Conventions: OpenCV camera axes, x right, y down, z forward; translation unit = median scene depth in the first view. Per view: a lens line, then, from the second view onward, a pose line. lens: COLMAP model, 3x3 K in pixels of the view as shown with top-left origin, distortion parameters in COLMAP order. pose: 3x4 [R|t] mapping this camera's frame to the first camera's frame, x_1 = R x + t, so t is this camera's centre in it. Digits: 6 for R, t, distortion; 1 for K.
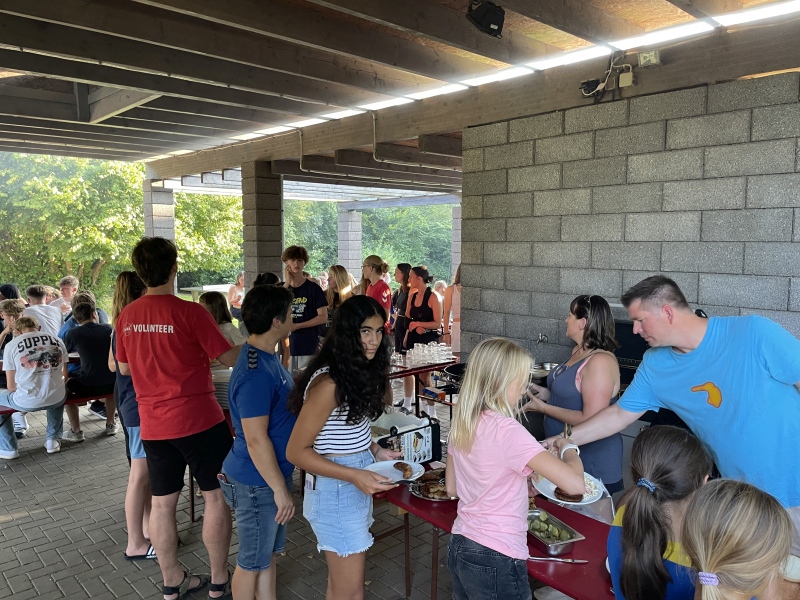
lens RADIAL K [[621.9, 0, 400.8], [0, 621.9, 296.0], [0, 0, 1]] dist [0.047357, -0.044082]
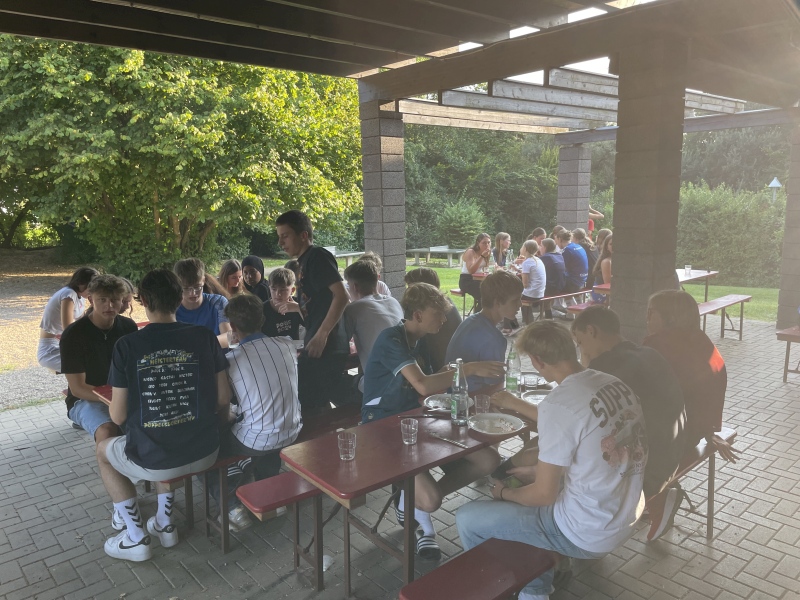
lens RADIAL K [[621.9, 0, 400.0], [0, 621.9, 305.8], [0, 0, 1]] dist [0.047357, -0.044082]
pose [[0.999406, -0.020670, -0.027593, -0.099975], [0.022913, 0.996234, 0.083628, -0.004304], [0.025761, -0.084210, 0.996115, 0.079546]]
